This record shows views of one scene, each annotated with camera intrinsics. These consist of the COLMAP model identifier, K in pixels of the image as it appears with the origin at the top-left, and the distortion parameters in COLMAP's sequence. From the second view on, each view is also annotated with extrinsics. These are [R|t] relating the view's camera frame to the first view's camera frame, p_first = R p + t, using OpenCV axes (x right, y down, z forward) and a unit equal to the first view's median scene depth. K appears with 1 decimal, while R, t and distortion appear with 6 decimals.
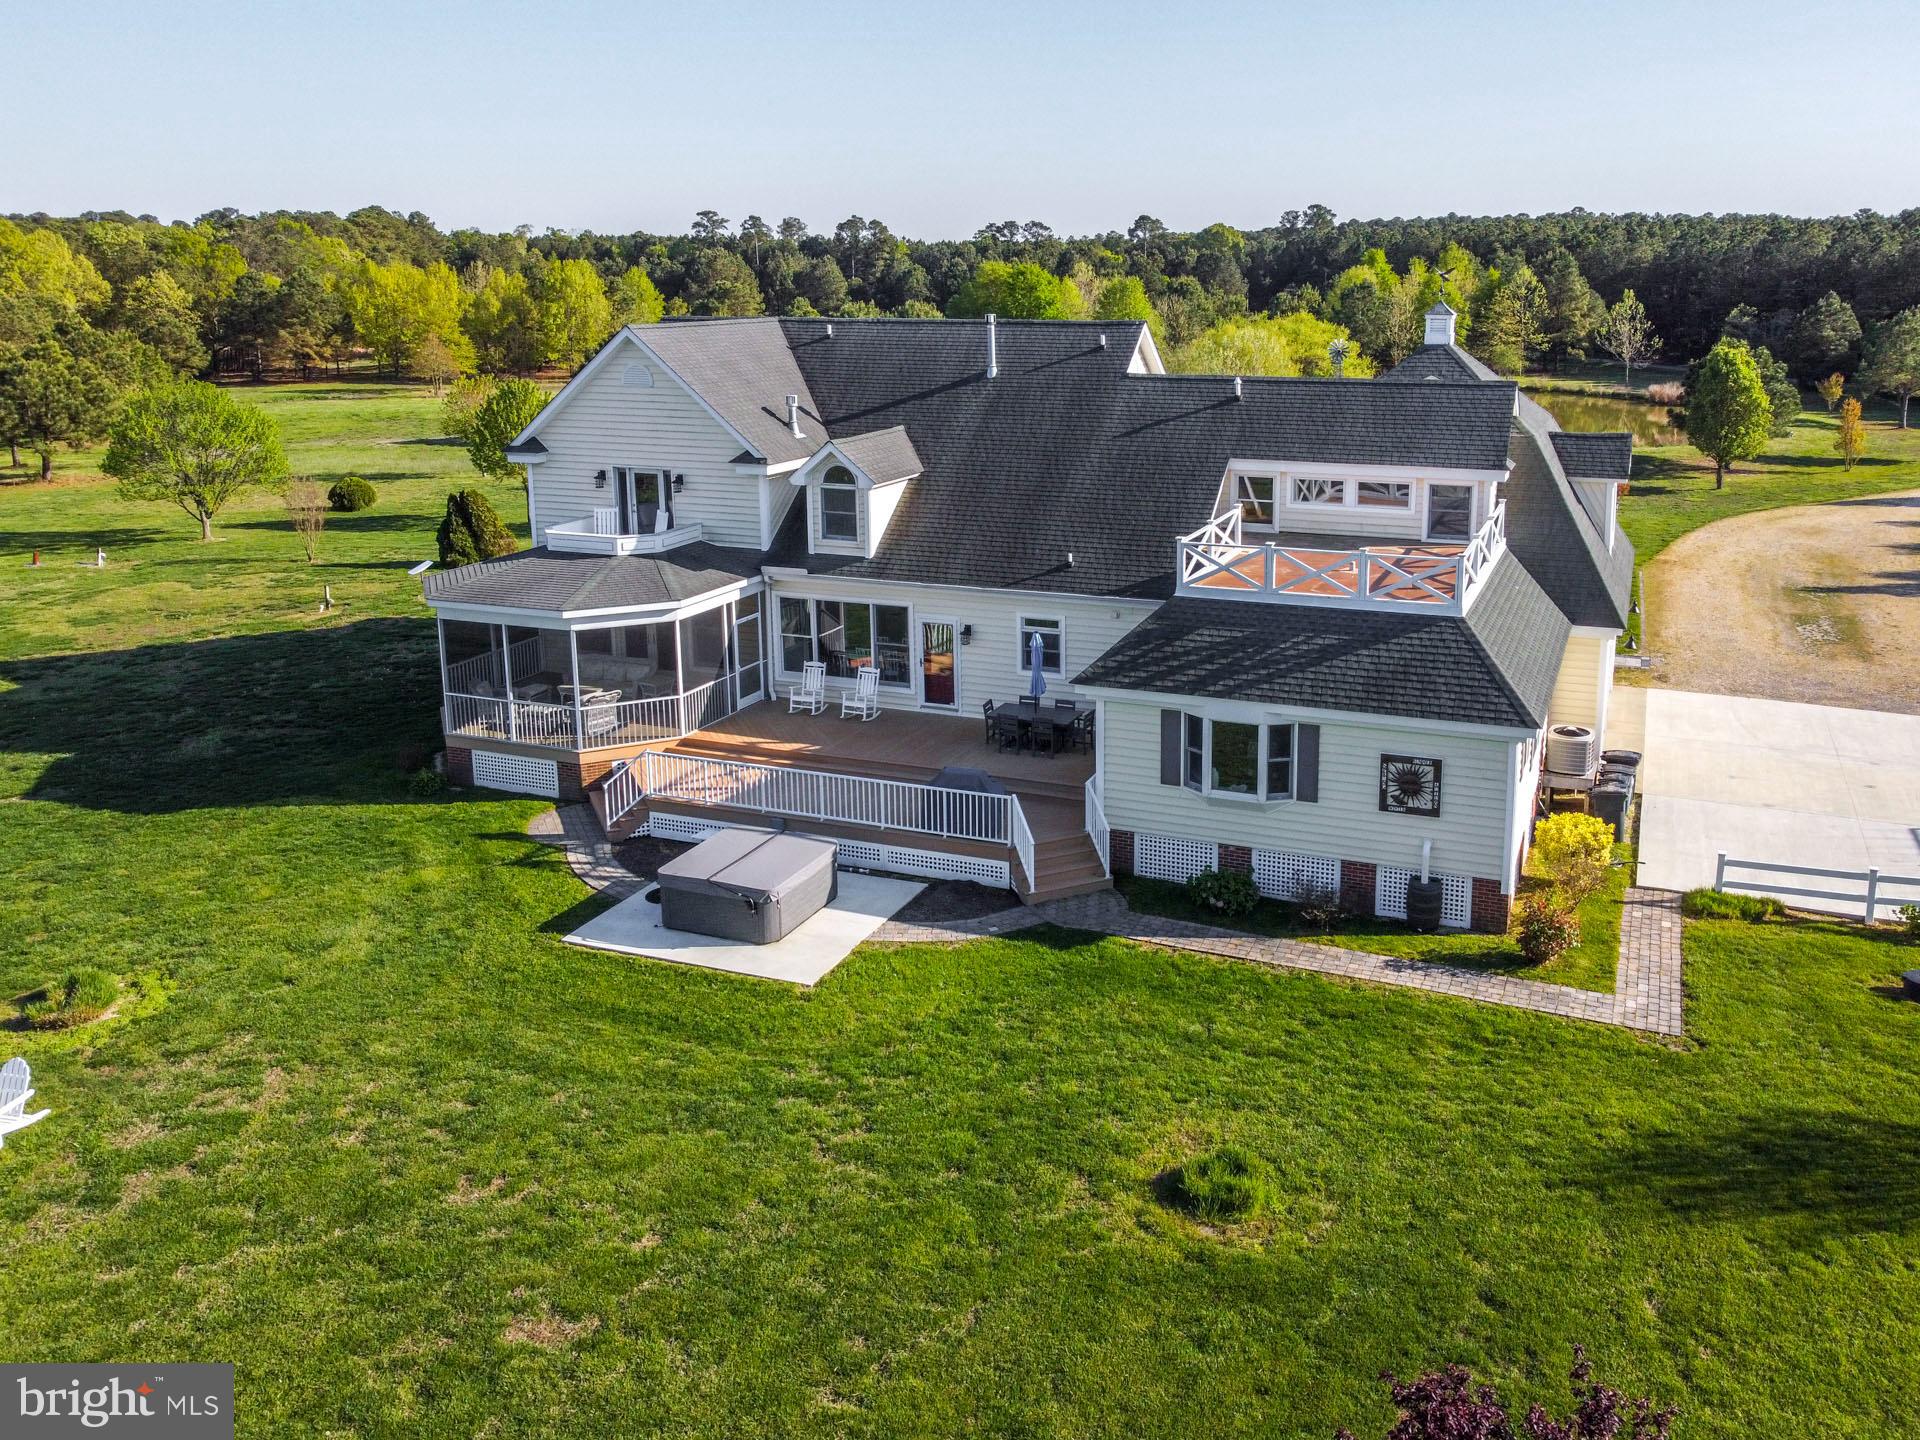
lens RADIAL K [[1538.5, 0, 1106.8], [0, 1538.5, 608.5], [0, 0, 1]] dist [0.000652, -0.002790]
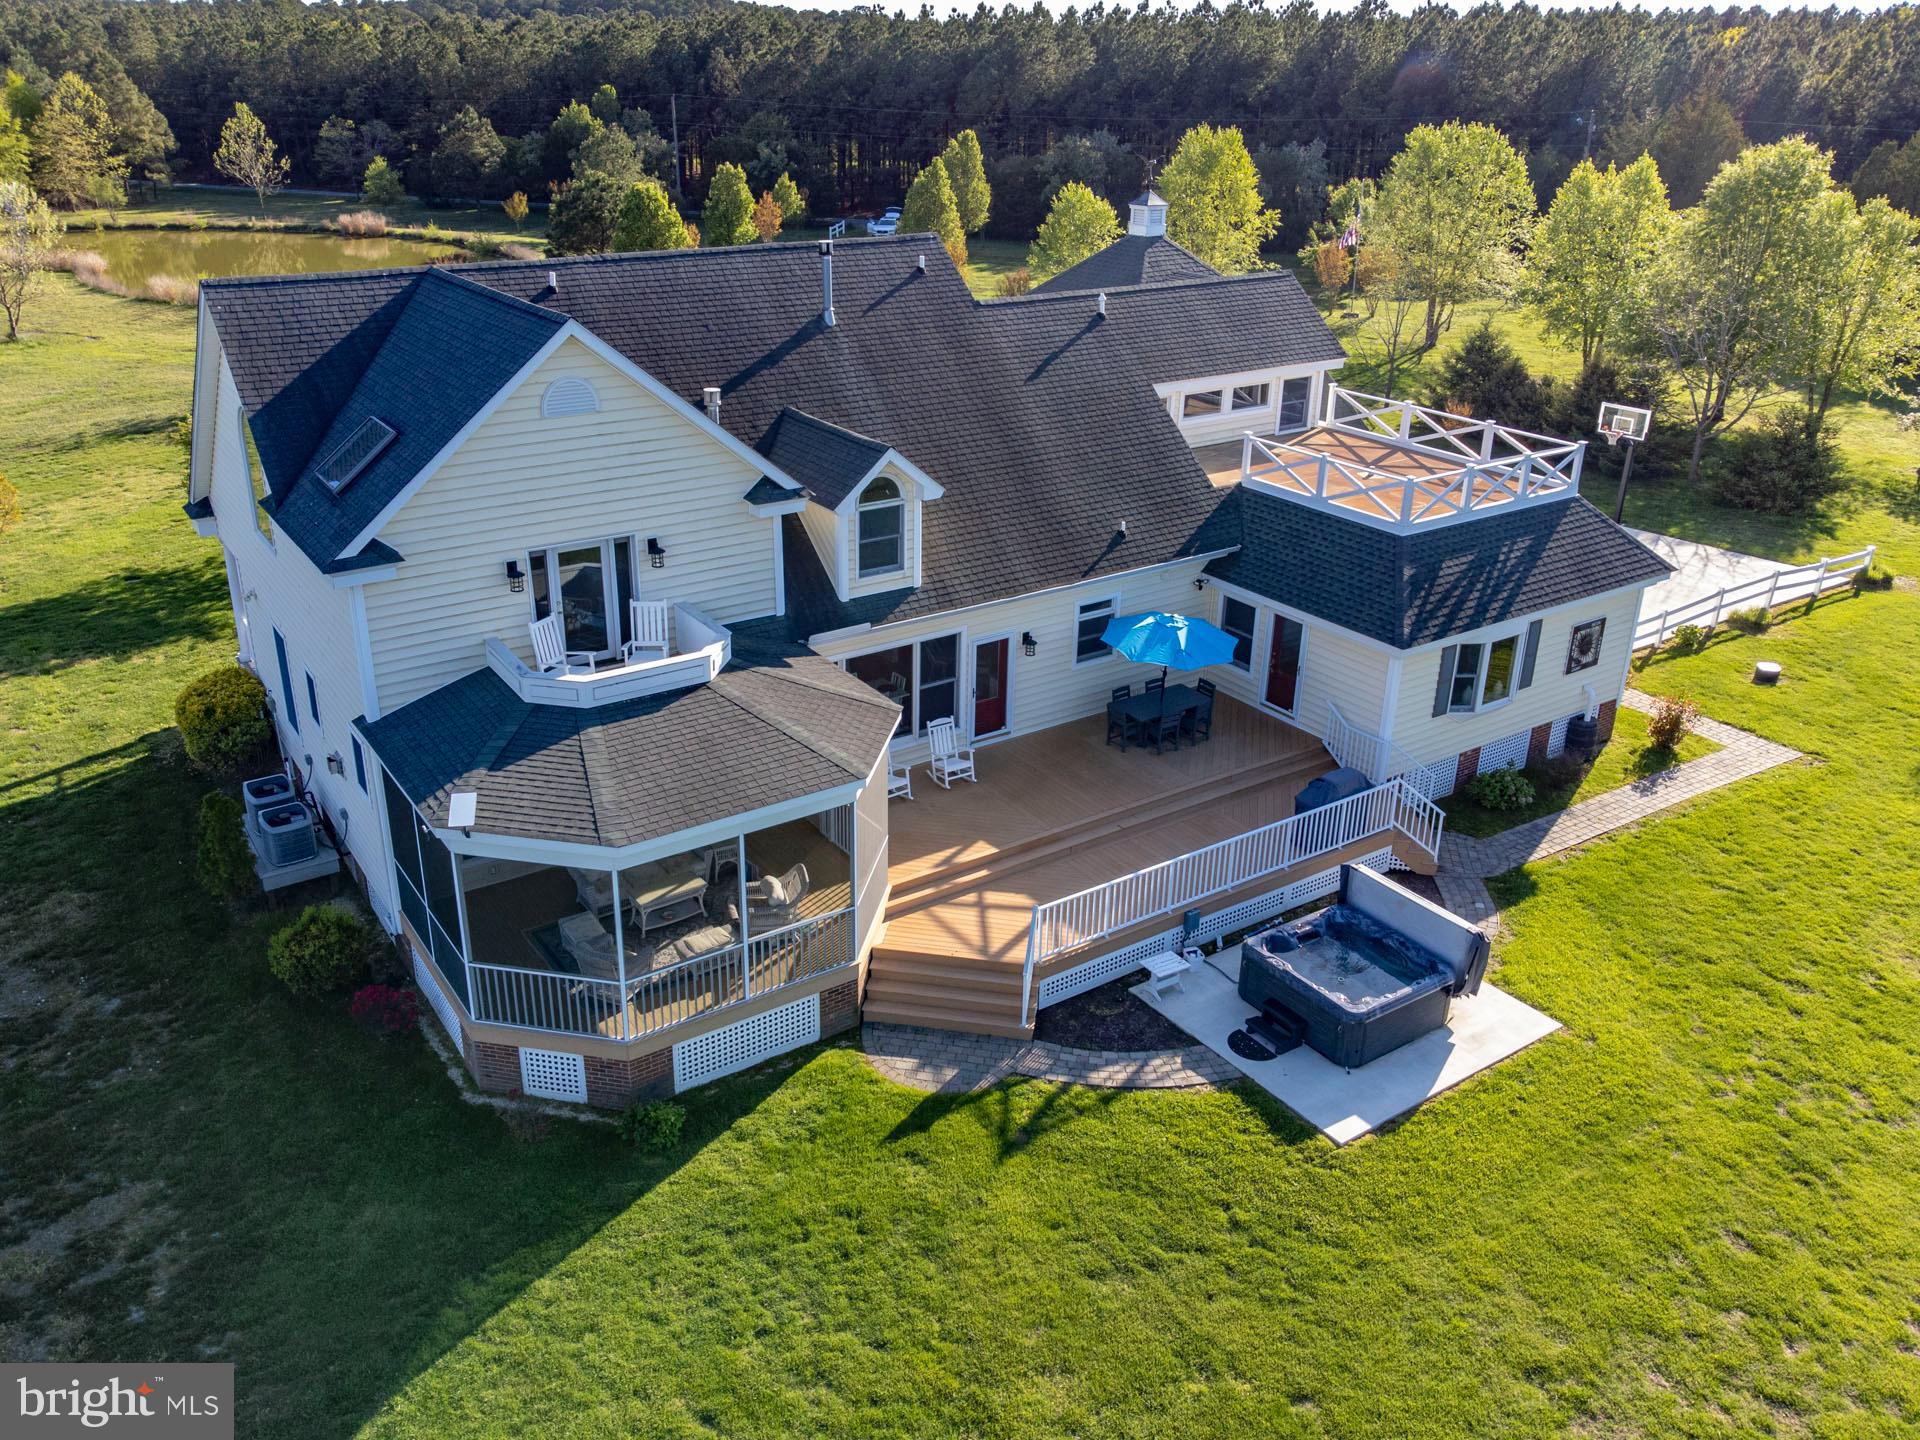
lens RADIAL K [[1478.1, 0, 960.0], [0, 1478.1, 720.0], [0, 0, 1]] dist [0.010402, -0.007046]
pose [[0.575491, -0.325318, 0.750319, -0.910300], [0.163915, 0.944742, 0.283892, -0.223162], [-0.801213, -0.040388, 0.597015, 0.674719]]
